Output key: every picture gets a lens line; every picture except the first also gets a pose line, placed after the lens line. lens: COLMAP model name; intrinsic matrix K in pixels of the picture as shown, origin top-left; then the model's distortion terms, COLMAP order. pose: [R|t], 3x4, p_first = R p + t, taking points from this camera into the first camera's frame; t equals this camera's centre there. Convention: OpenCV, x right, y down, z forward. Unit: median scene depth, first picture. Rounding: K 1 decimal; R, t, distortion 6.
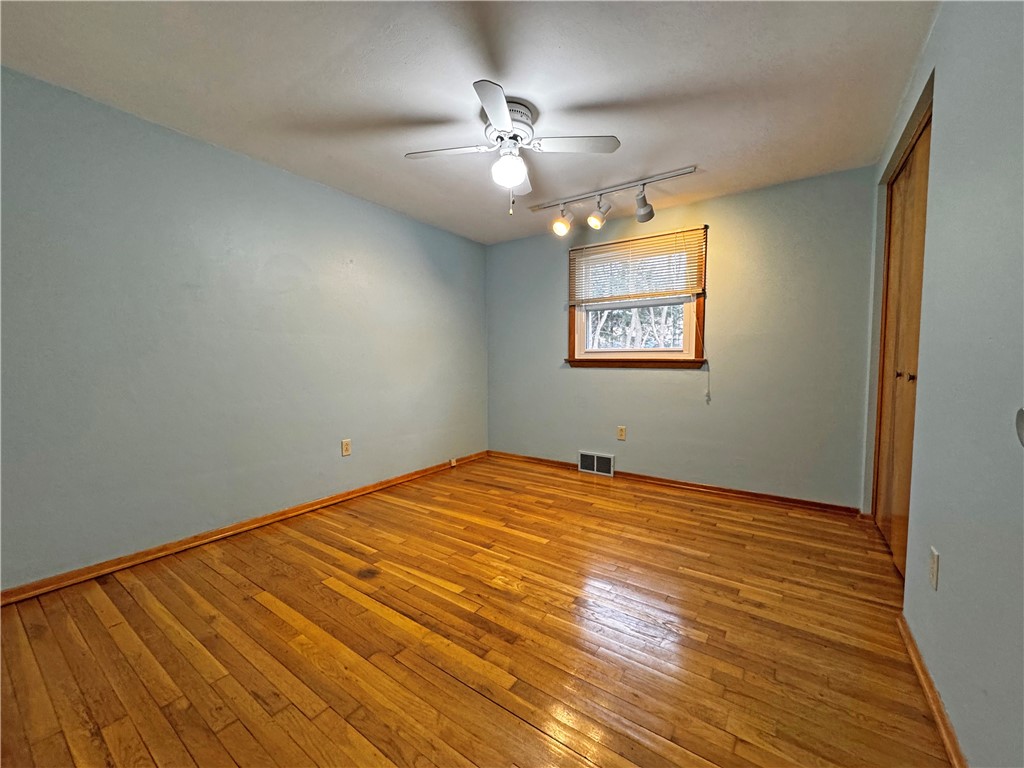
lens RADIAL K [[408.7, 0, 510.2], [0, 408.7, 384.0], [0, 0, 1]] dist [-0.001877, -0.000375]
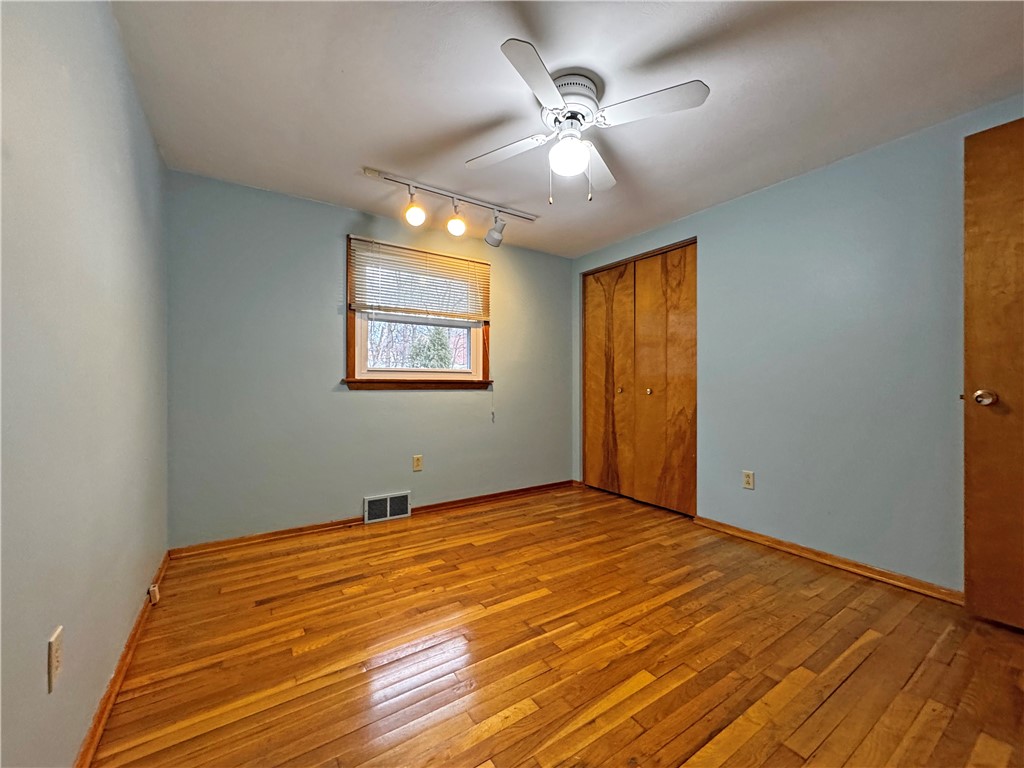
lens RADIAL K [[408.7, 0, 515.0], [0, 408.7, 383.6], [0, 0, 1]] dist [-0.001877, -0.000375]
pose [[0.358595, 0.002455, 0.933490, -0.523439], [0.052978, 0.998331, -0.022976, -0.022290], [-0.931989, 0.057694, 0.357867, 0.520319]]
